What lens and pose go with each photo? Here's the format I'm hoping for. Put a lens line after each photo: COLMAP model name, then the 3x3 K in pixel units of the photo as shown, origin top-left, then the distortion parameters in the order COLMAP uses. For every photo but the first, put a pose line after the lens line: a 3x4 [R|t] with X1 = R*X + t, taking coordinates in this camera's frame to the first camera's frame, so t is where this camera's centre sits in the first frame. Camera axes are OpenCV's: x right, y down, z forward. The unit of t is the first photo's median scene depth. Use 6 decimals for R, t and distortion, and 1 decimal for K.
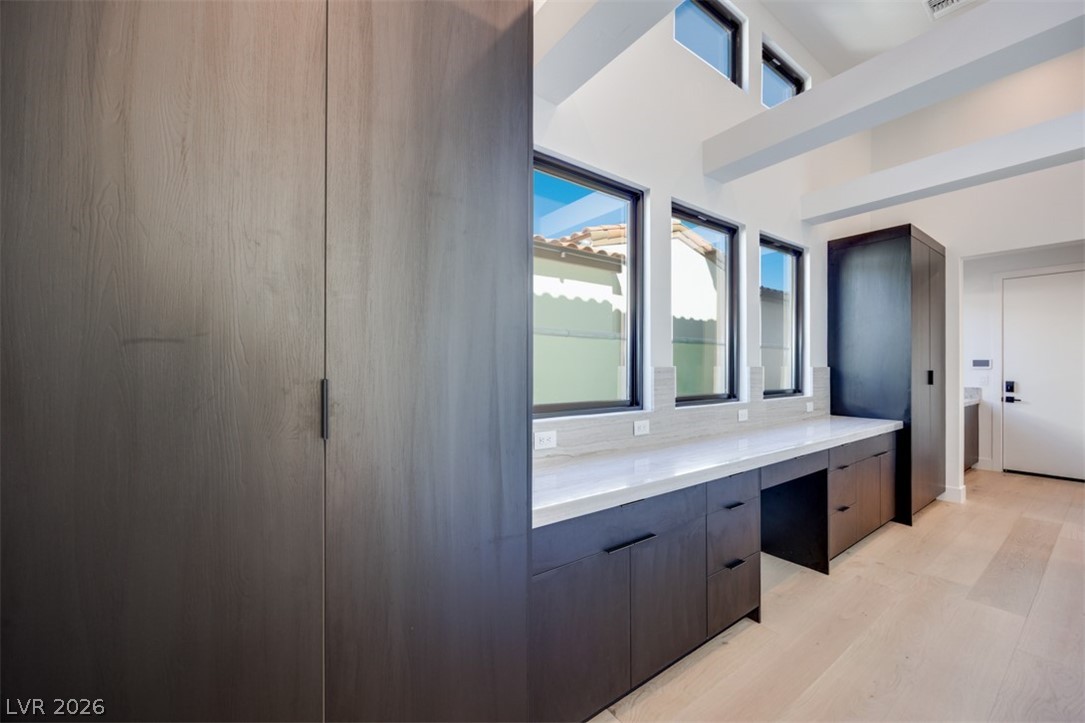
lens RADIAL K [[444.2, 0, 545.0], [0, 444.2, 369.1], [0, 0, 1]] dist [-0.000032, 0.000006]
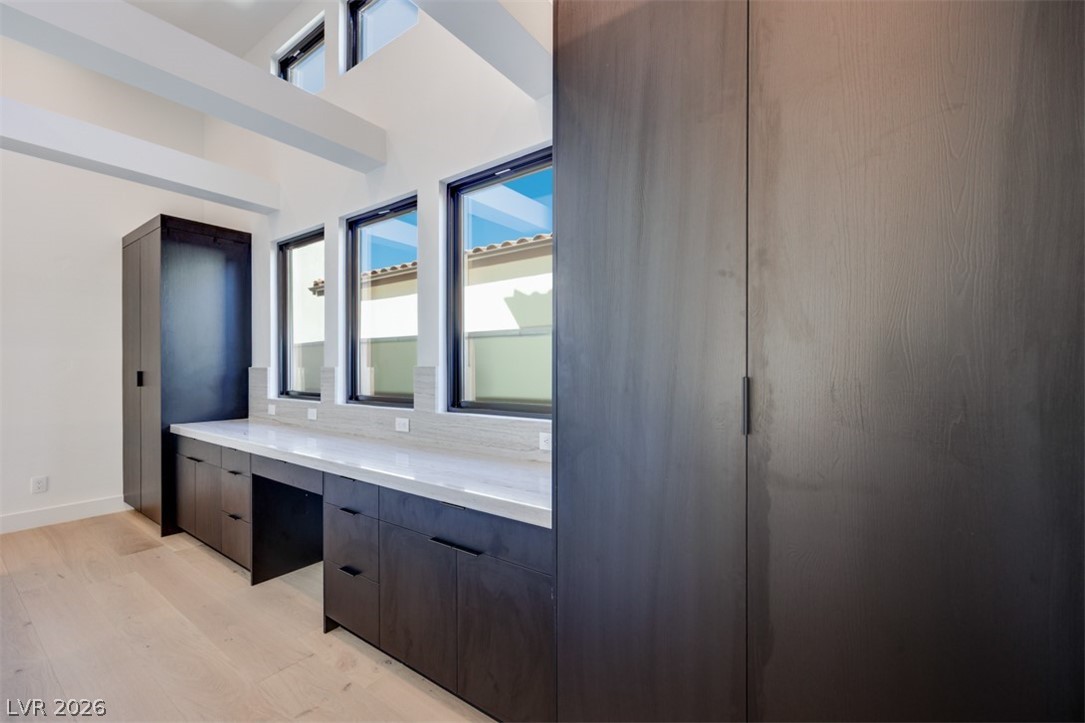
lens RADIAL K [[444.2, 0, 545.0], [0, 444.2, 369.1], [0, 0, 1]] dist [-0.000032, 0.000006]
pose [[0.291689, 0.003550, -0.956507, 1.363747], [0.002423, 0.999987, 0.004450, -0.003736], [0.956510, -0.003616, 0.291676, 1.041942]]
